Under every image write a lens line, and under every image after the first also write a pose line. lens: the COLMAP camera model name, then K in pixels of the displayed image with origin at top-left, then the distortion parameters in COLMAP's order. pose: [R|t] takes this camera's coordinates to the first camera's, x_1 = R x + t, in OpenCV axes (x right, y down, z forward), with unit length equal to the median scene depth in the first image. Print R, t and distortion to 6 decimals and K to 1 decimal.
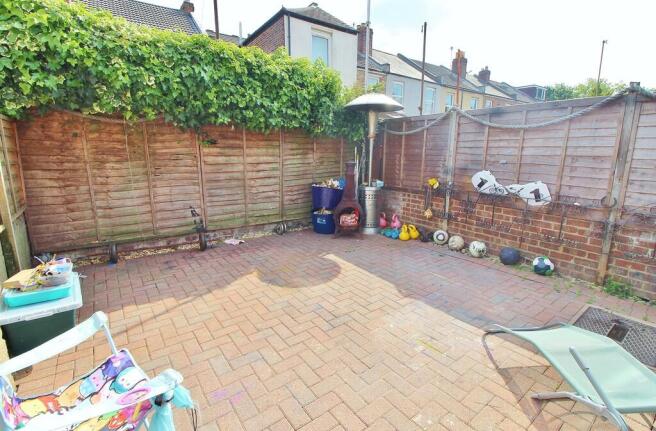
lens RADIAL K [[304.7, 0, 332.5], [0, 304.7, 213.2], [0, 0, 1]] dist [-0.007936, -0.008320]
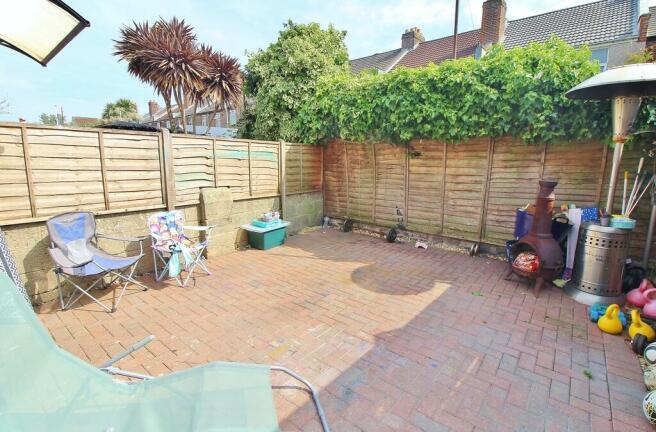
lens RADIAL K [[304.7, 0, 333.5], [0, 304.7, 211.5], [0, 0, 1]] dist [-0.007936, -0.008320]
pose [[0.250837, 0.160559, -0.954621, 0.708797], [-0.197374, 0.973916, 0.111942, -0.096425], [0.947694, 0.160339, 0.275985, 0.449233]]
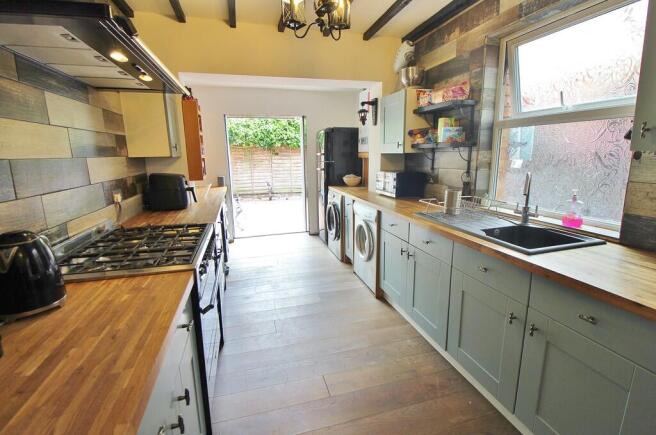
lens RADIAL K [[304.7, 0, 327.3], [0, 304.7, 217.5], [0, 0, 1]] dist [-0.007936, -0.008320]
pose [[0.931490, 0.053119, -0.359867, 0.879555], [-0.051237, 0.998577, 0.014774, 0.207364], [0.360140, 0.004677, 0.932887, -1.082328]]
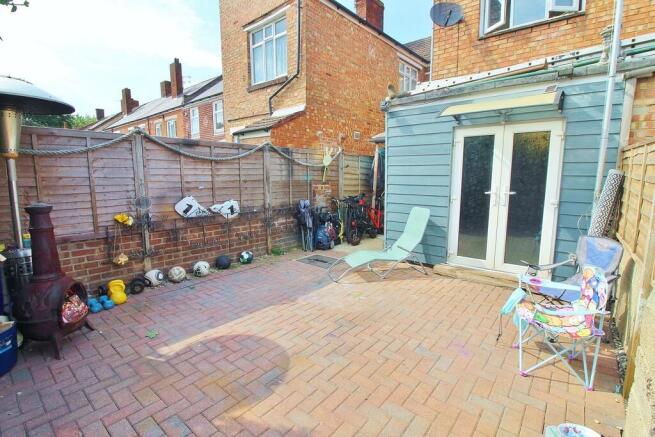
lens RADIAL K [[304.2, 0, 334.7], [0, 304.2, 216.4], [0, 0, 1]] dist [-0.007936, -0.008320]
pose [[-0.241351, -0.139627, 0.960341, -0.658967], [0.192425, 0.963060, 0.188382, -0.176825], [-0.951169, 0.230260, -0.205568, 0.755984]]
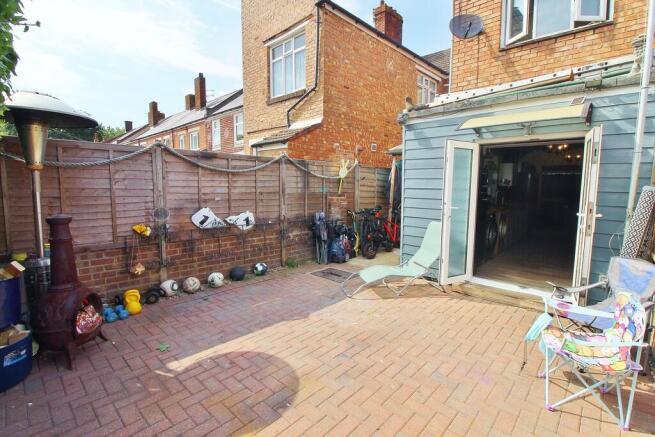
lens RADIAL K [[304.2, 0, 334.0], [0, 304.2, 216.2], [0, 0, 1]] dist [-0.007936, -0.008320]
pose [[-0.183957, -0.109398, 0.976827, -0.642956], [0.187153, 0.971709, 0.144070, -0.183143], [-0.964952, 0.209319, -0.158279, 0.744094]]
